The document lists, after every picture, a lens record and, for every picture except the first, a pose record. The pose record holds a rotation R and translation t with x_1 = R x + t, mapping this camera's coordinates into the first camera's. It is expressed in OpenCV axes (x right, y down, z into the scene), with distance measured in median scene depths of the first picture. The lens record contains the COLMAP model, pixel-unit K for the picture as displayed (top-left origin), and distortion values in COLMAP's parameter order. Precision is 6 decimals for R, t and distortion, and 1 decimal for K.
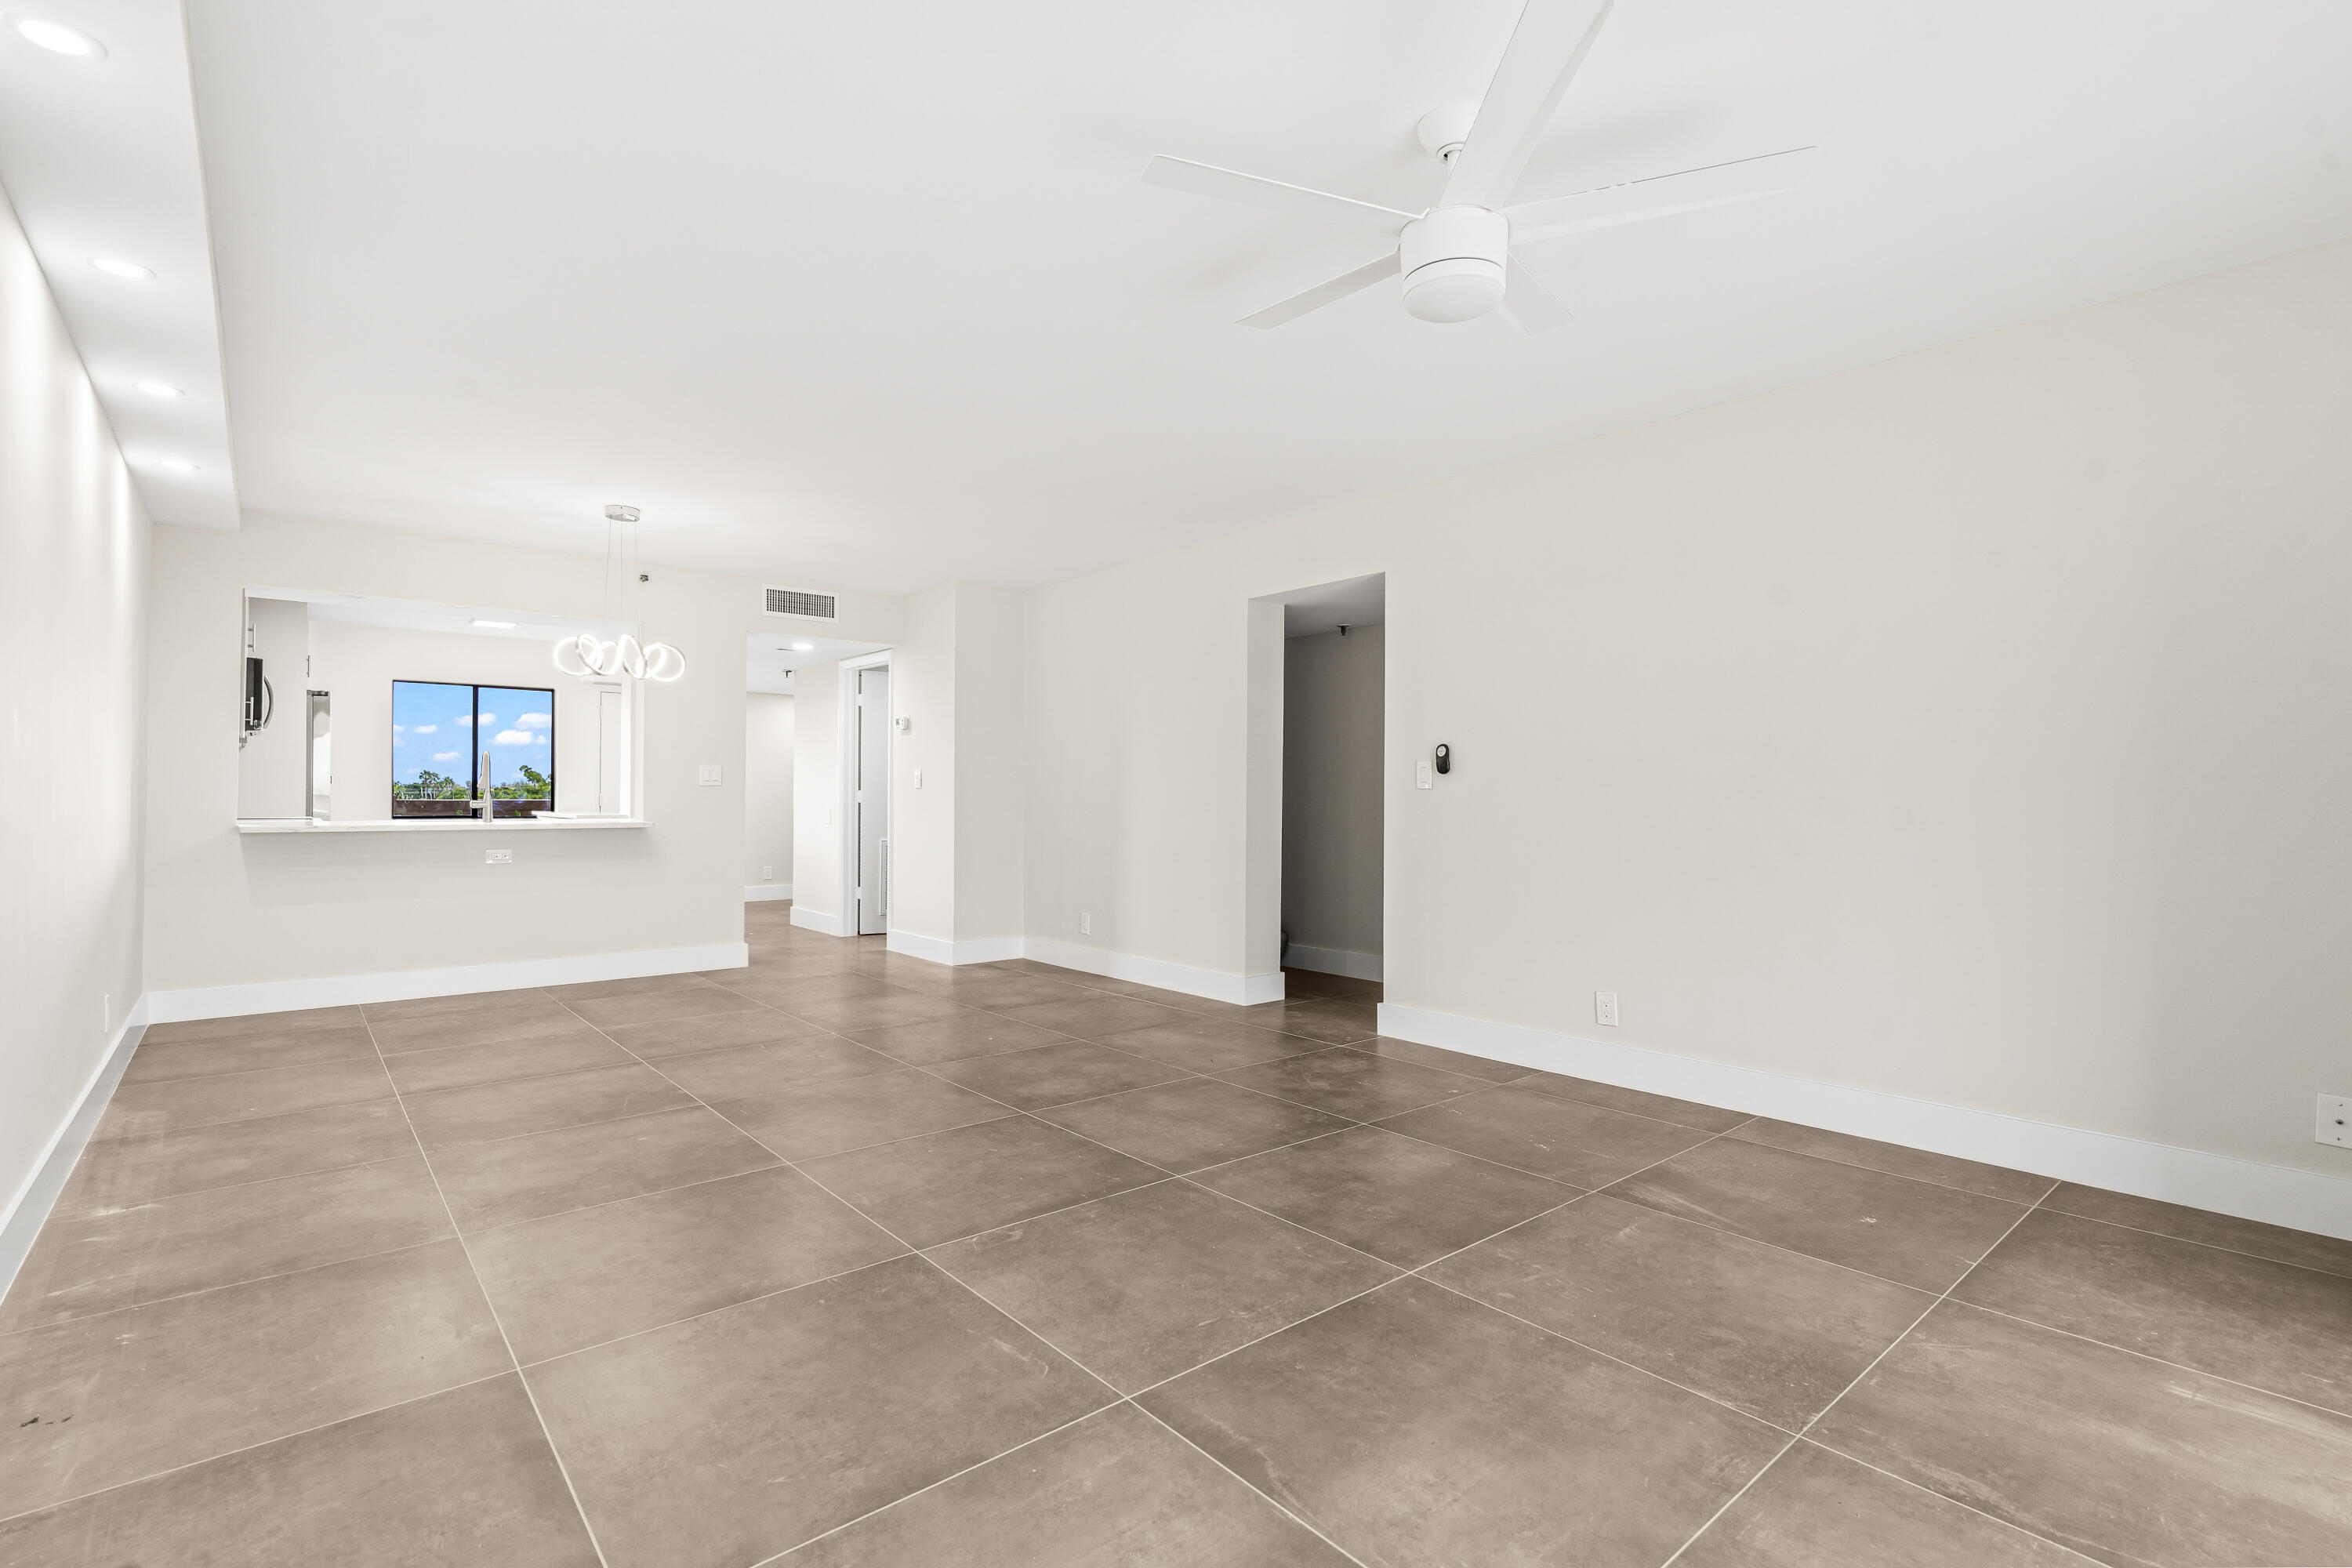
lens RADIAL K [[1074.9, 0, 1163.5], [0, 1074.9, 805.5], [0, 0, 1]] dist [-0.003240, 0.001311]
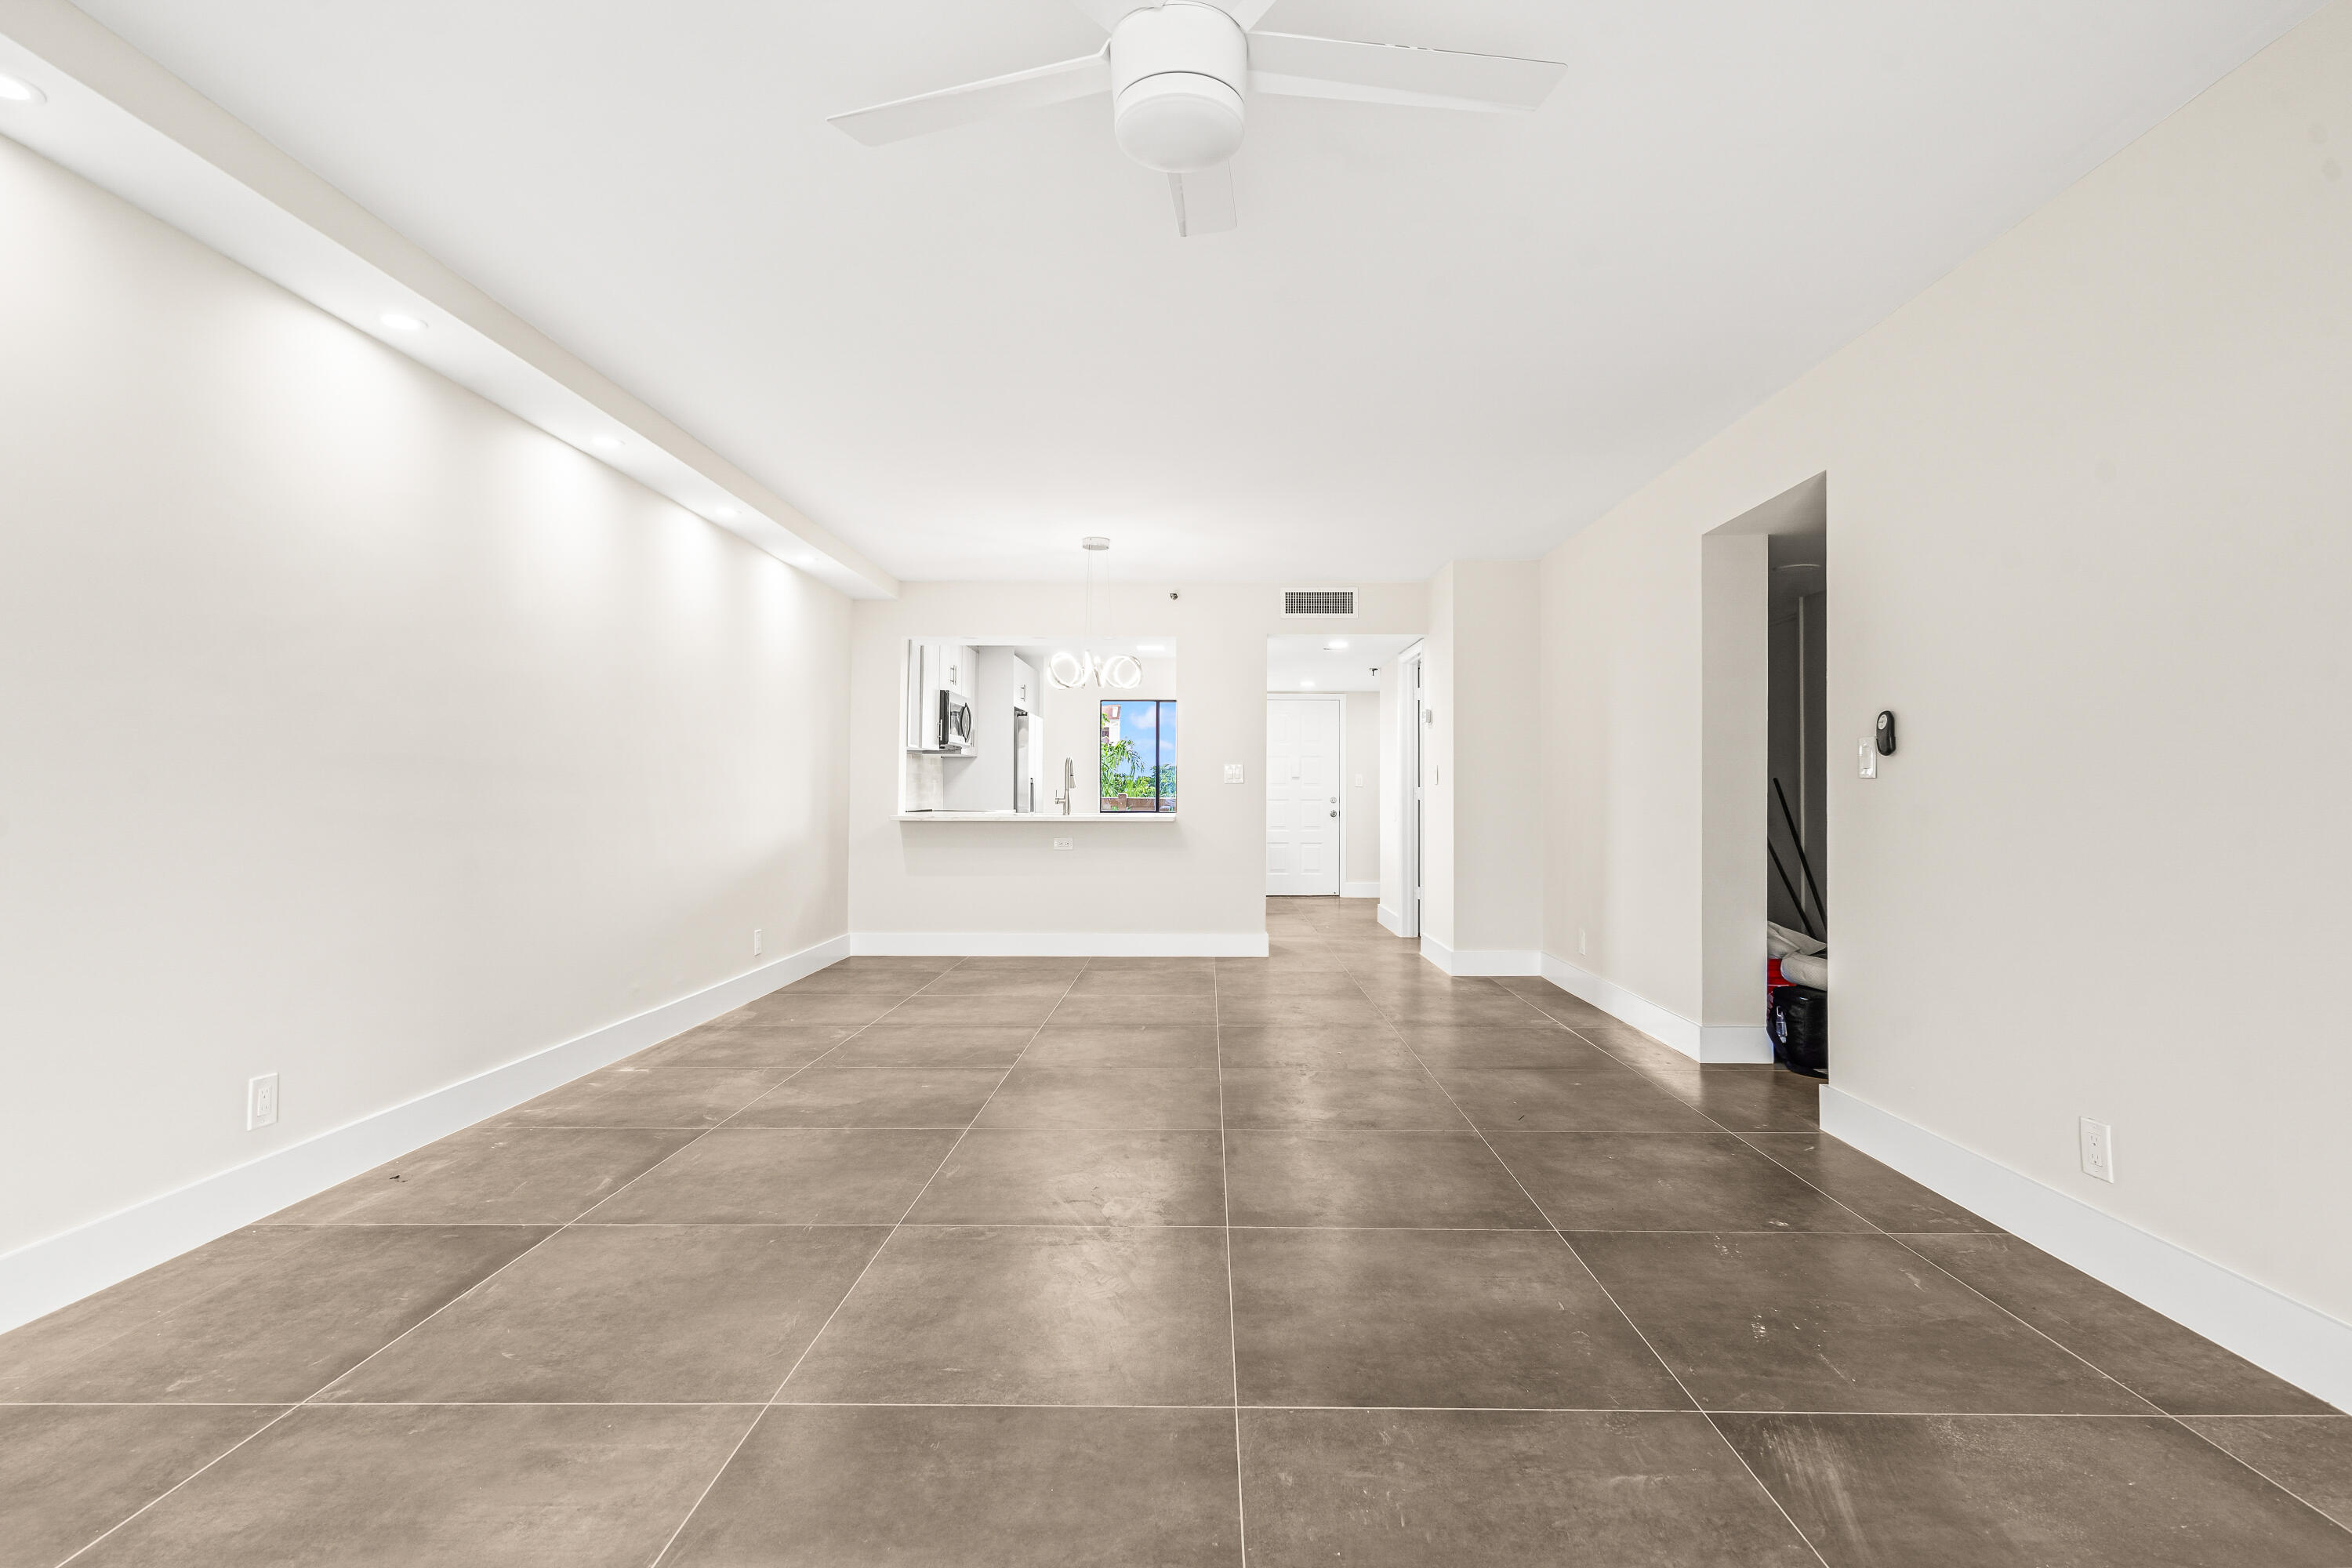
lens RADIAL K [[1110.5, 0, 1206.7], [0, 1110.5, 793.4], [0, 0, 1]] dist [-0.000355, 0.000701]
pose [[0.768856, -0.001723, -0.639419, 0.504255], [-0.005598, 0.999940, -0.009427, 0.004135], [0.639397, 0.010827, 0.768800, 0.262659]]
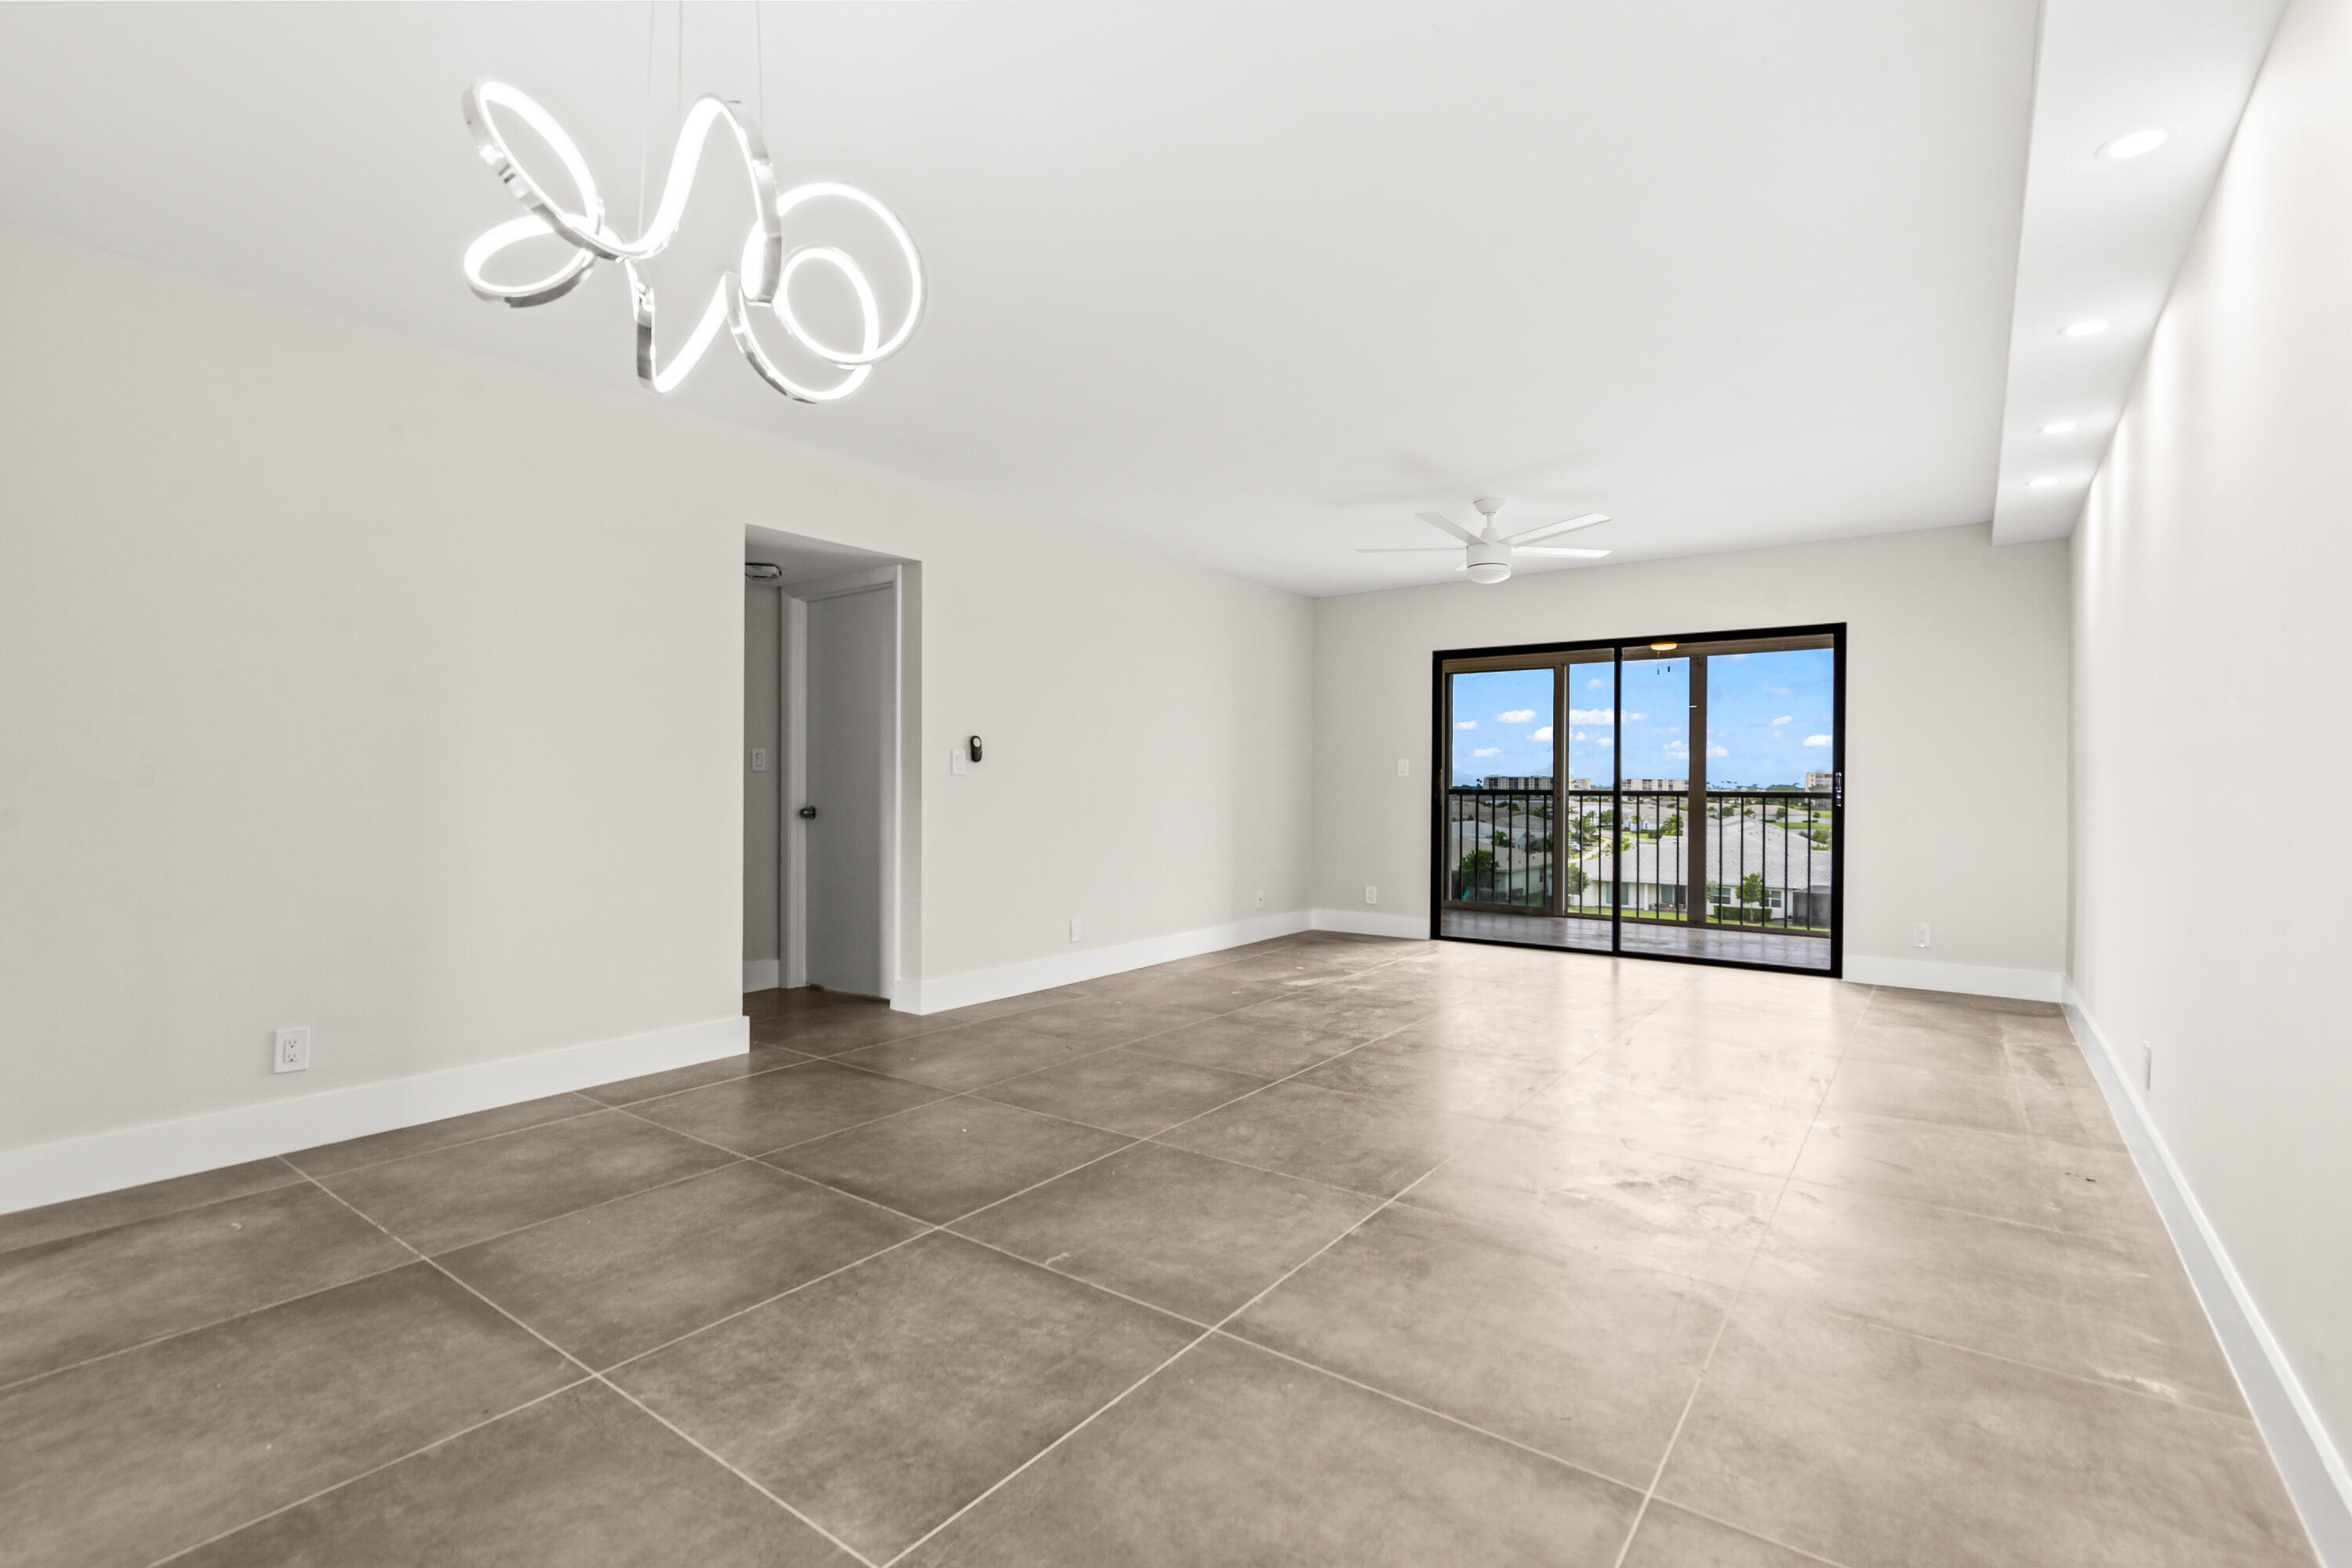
lens RADIAL K [[1077.0, 0, 1176.0], [0, 1077.0, 784.0], [0, 0, 1]] dist [-0.018481, -0.000008]
pose [[-0.236550, -0.001622, 0.971618, -1.207397], [0.002318, 0.999995, 0.002234, -0.010318], [-0.971616, 0.002781, -0.236545, 1.436141]]
